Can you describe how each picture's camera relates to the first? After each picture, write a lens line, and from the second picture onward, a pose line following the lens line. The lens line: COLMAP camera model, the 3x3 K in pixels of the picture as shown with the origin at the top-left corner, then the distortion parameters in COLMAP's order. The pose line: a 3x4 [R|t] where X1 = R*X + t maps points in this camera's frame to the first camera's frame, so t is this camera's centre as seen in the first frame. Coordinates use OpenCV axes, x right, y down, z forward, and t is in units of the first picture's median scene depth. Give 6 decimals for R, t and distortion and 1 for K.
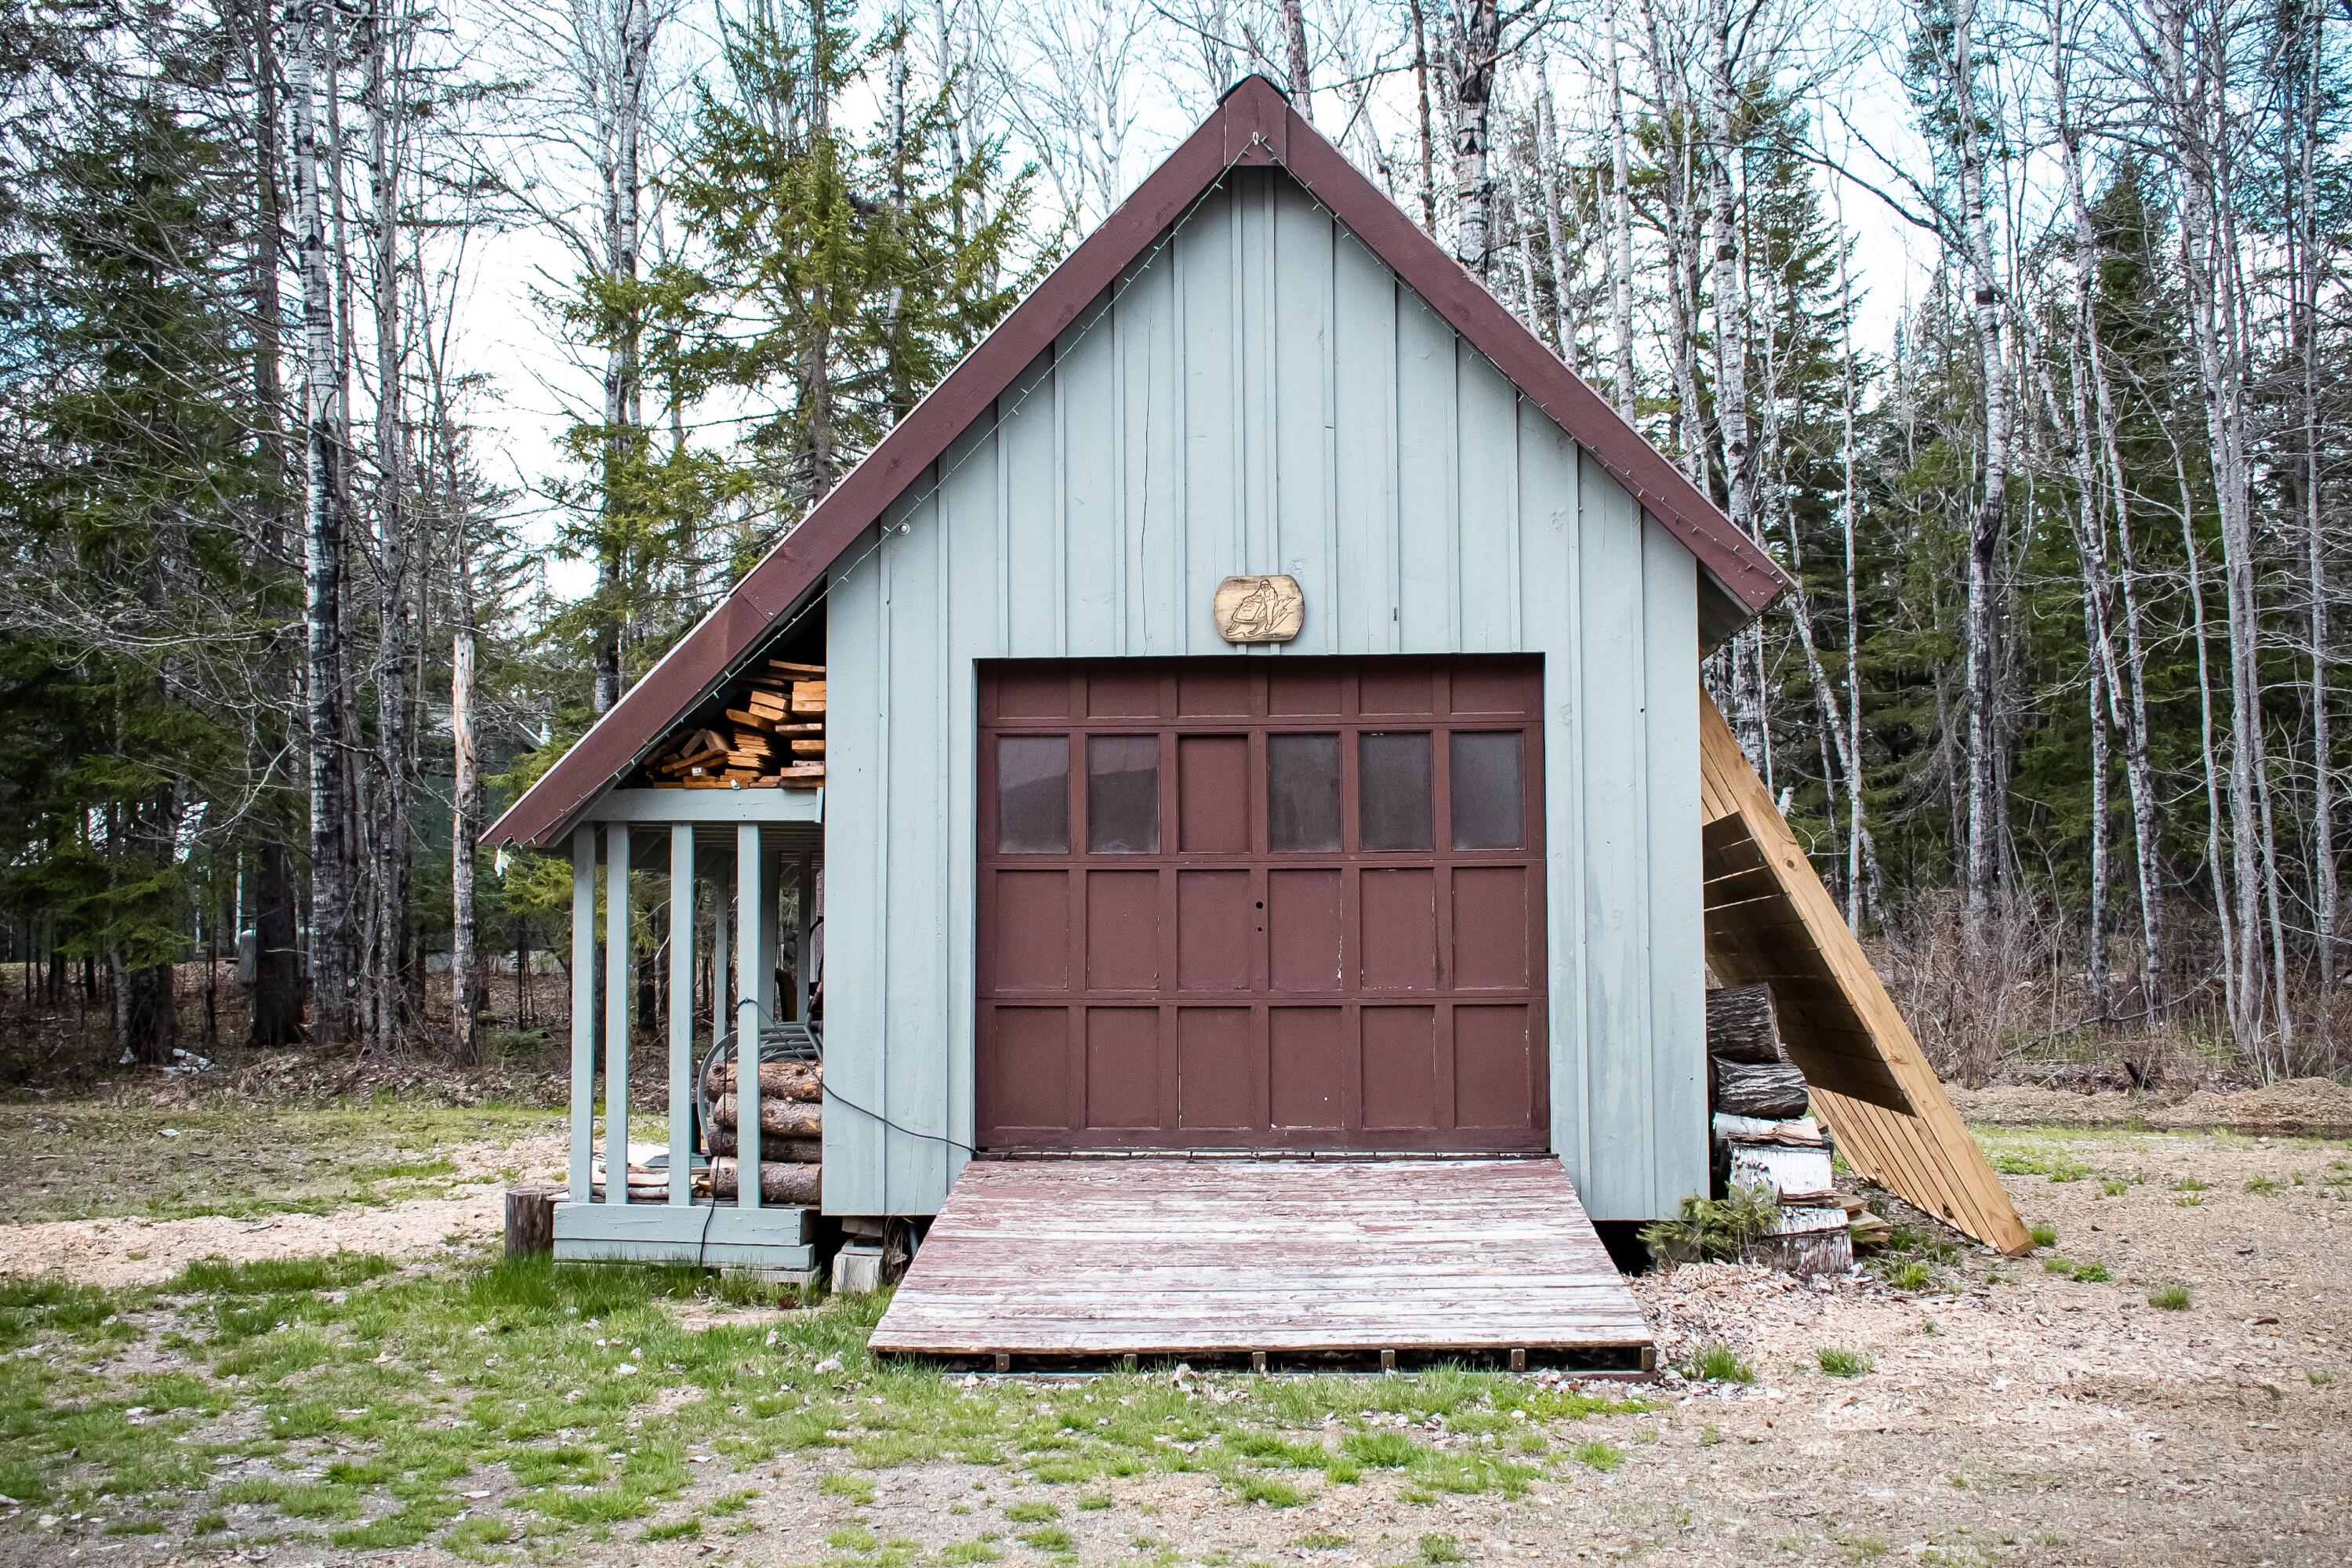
lens RADIAL K [[2339.6, 0, 1176.0], [0, 2339.6, 784.0], [0, 0, 1]] dist [0.004952, 0.017599]
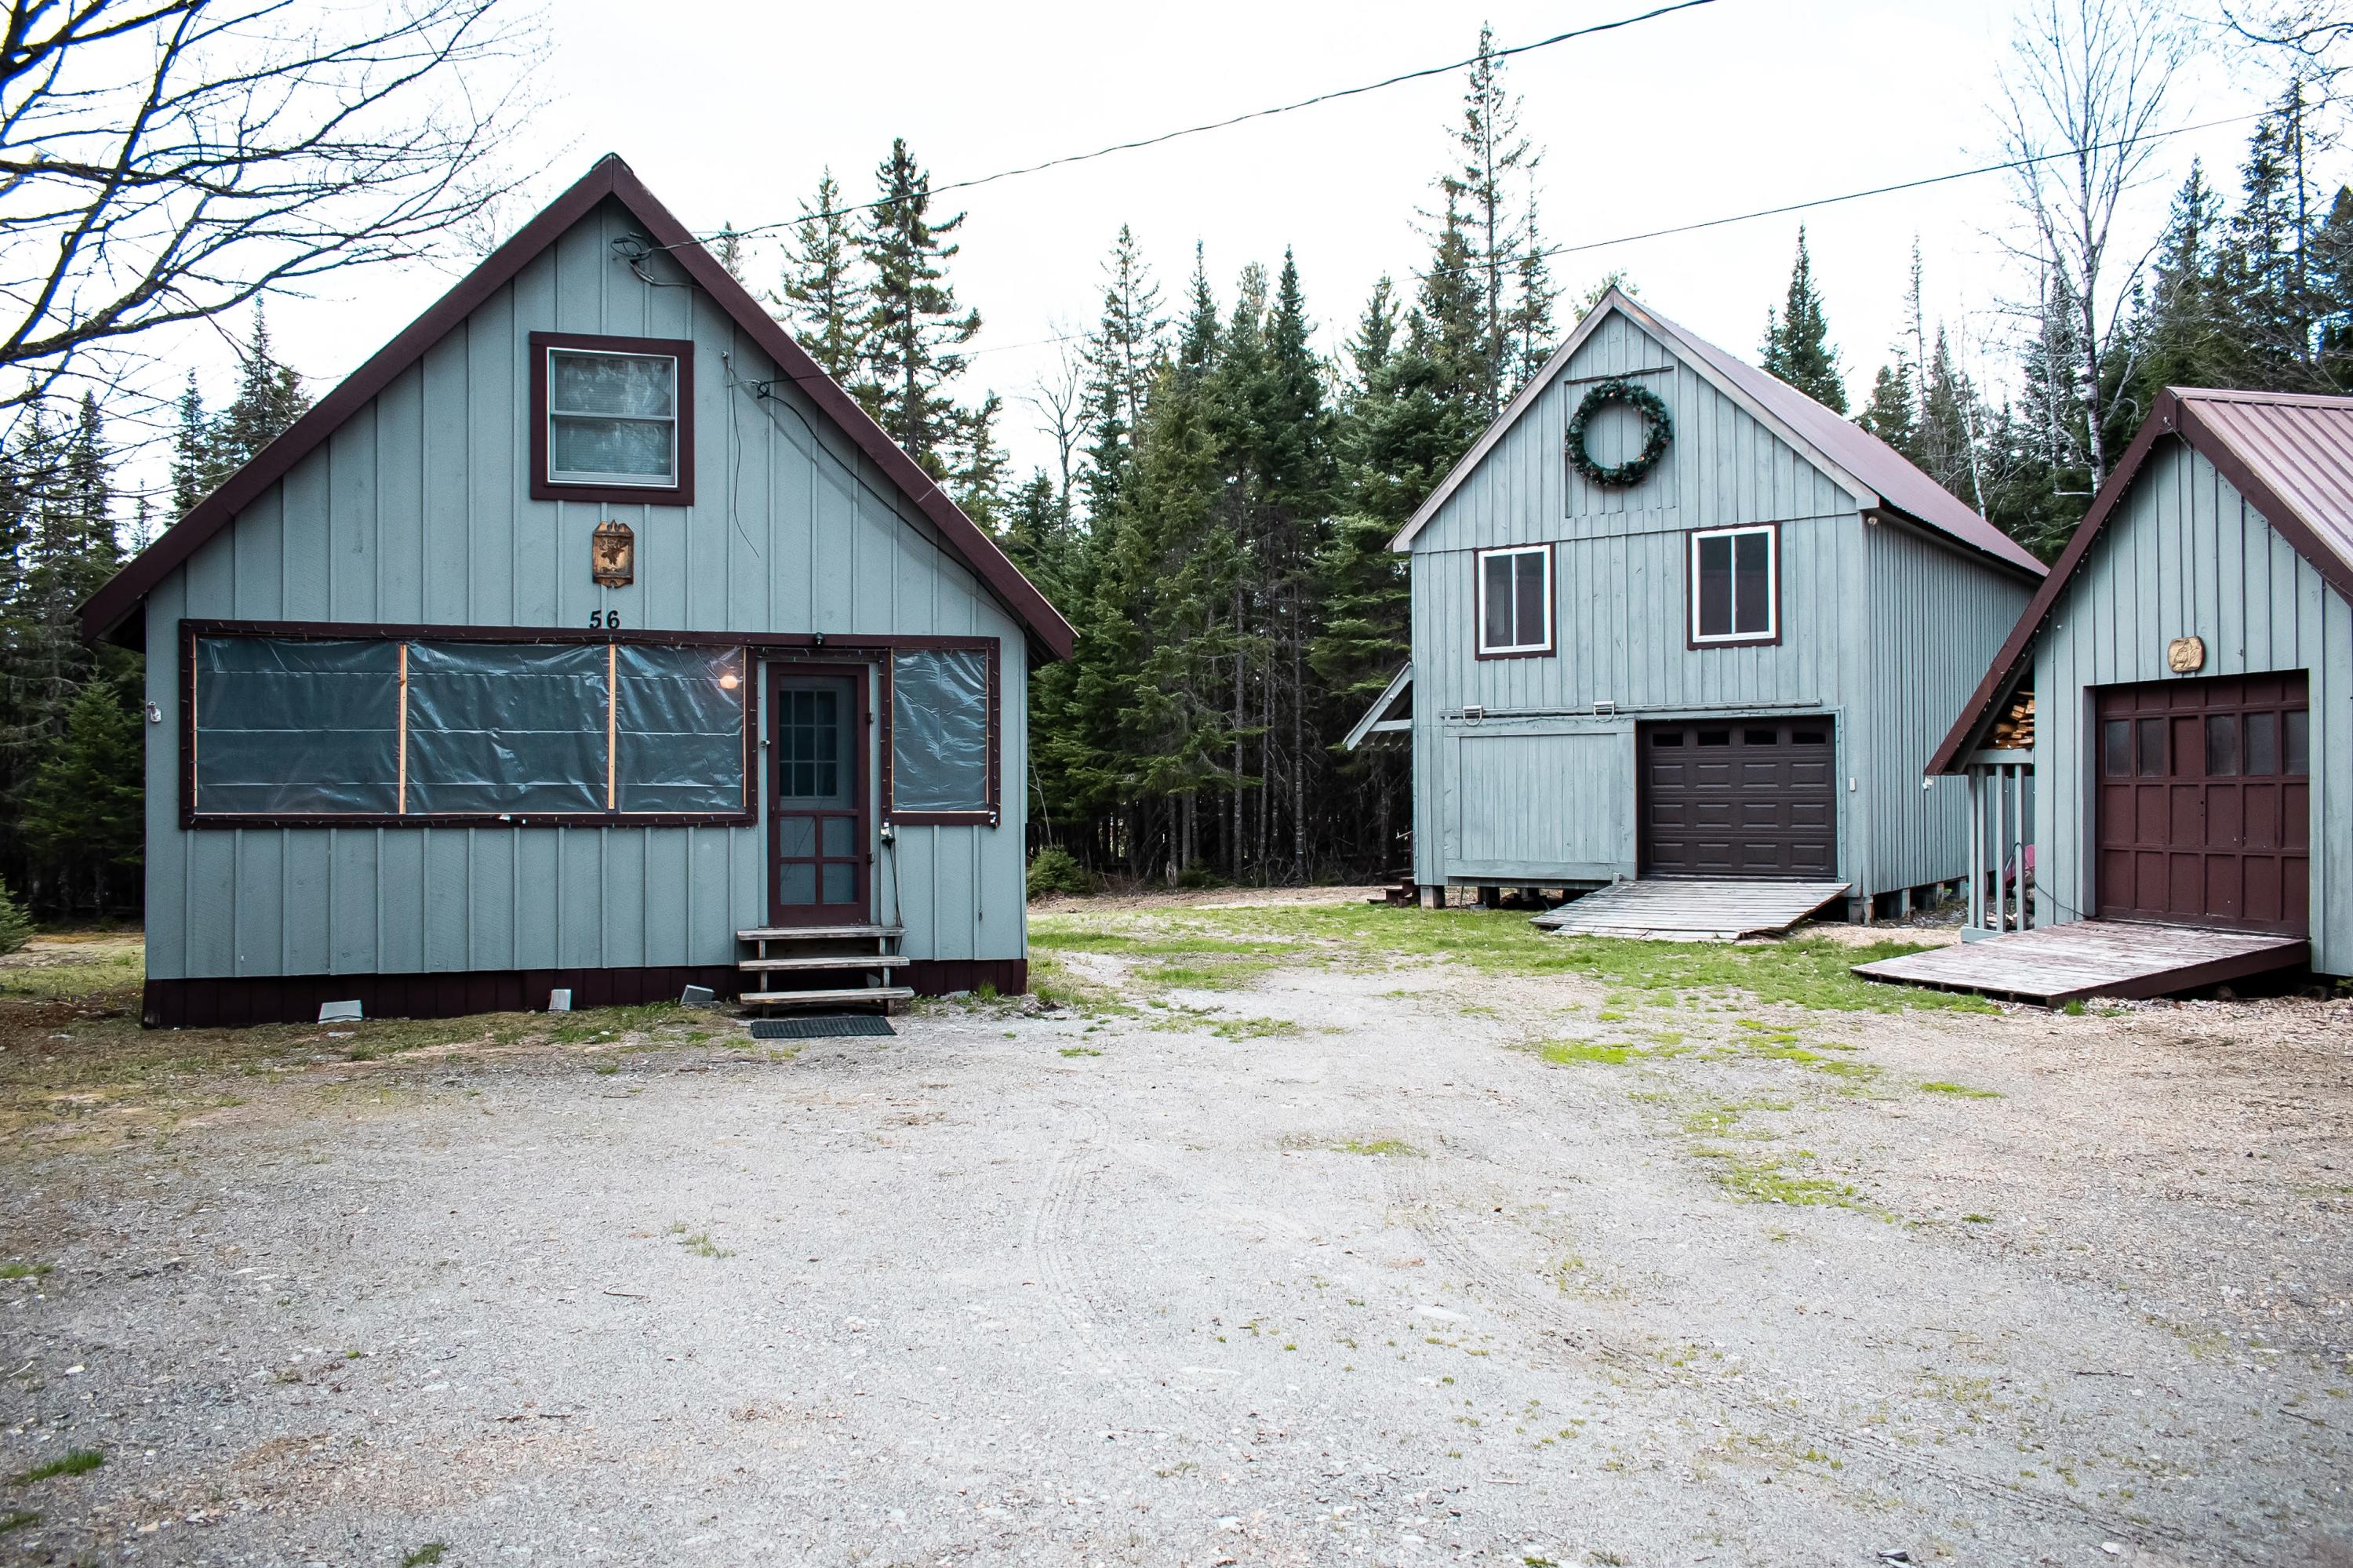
lens RADIAL K [[1810.8, 0, 1176.5], [0, 1810.8, 784.0], [0, 0, 1]] dist [0.004797, 0.001246]
pose [[0.284142, 0.001012, -0.958782, 0.751365], [0.070483, 0.997272, 0.021941, -0.035403], [0.956188, -0.073813, 0.283296, -0.151507]]
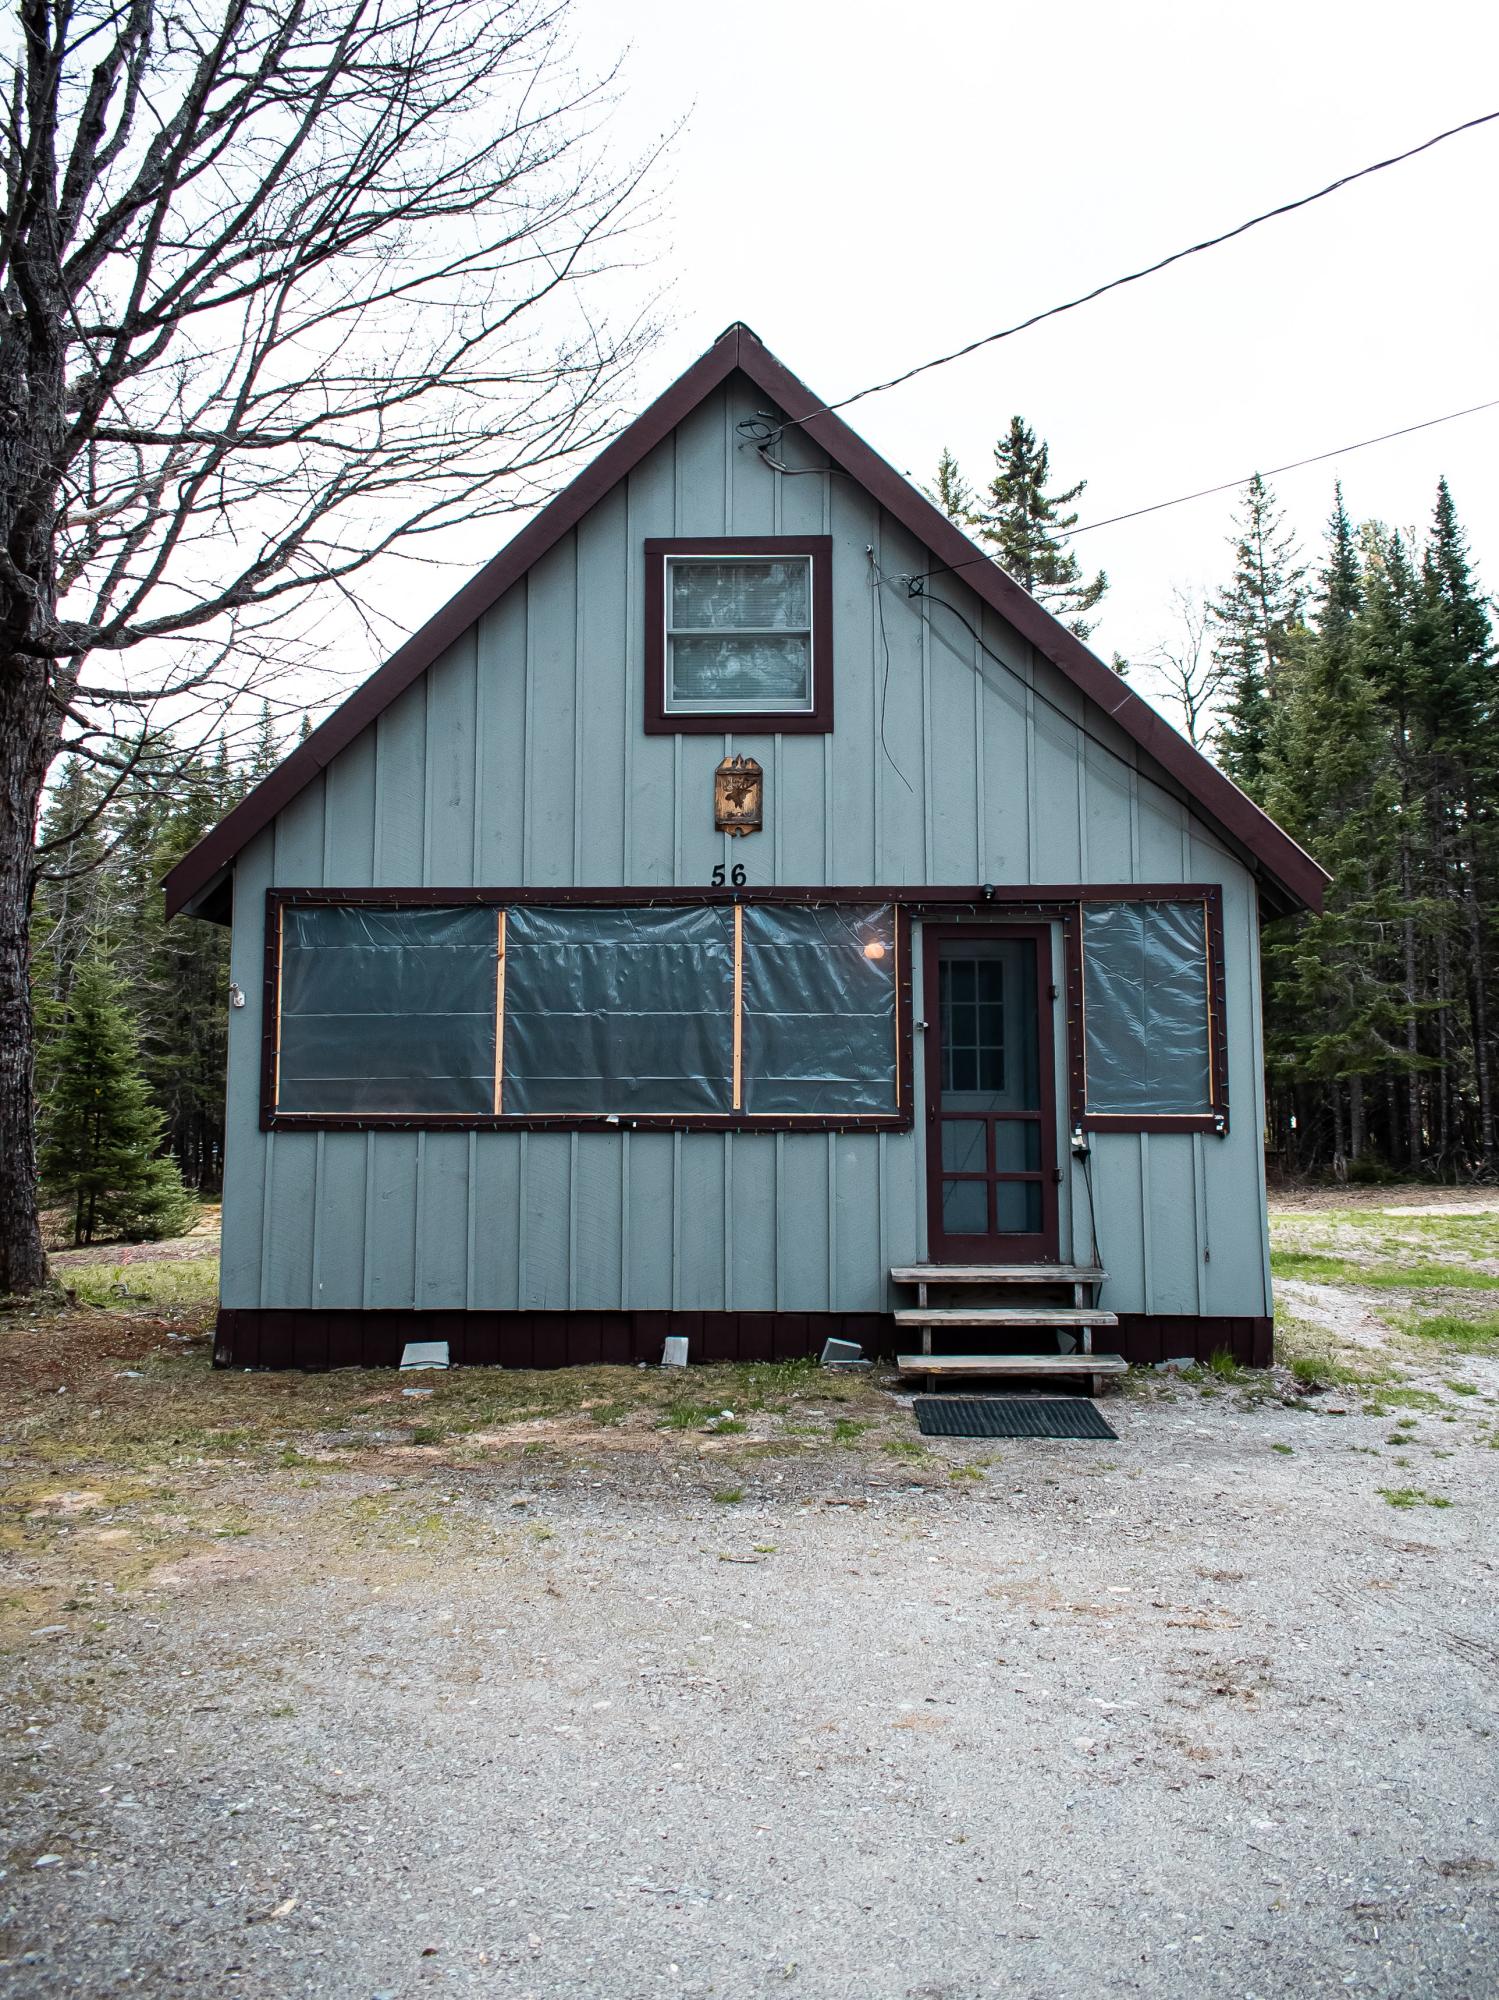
lens RADIAL K [[1748.9, 0, 751.6], [0, 1748.9, 827.1], [0, 0, 1]] dist [0.009207, 0.001461]
pose [[-0.010260, -0.131436, -0.991272, 0.560383], [0.074496, 0.988468, -0.131835, -0.040743], [0.997169, -0.075198, -0.000351, -0.151270]]
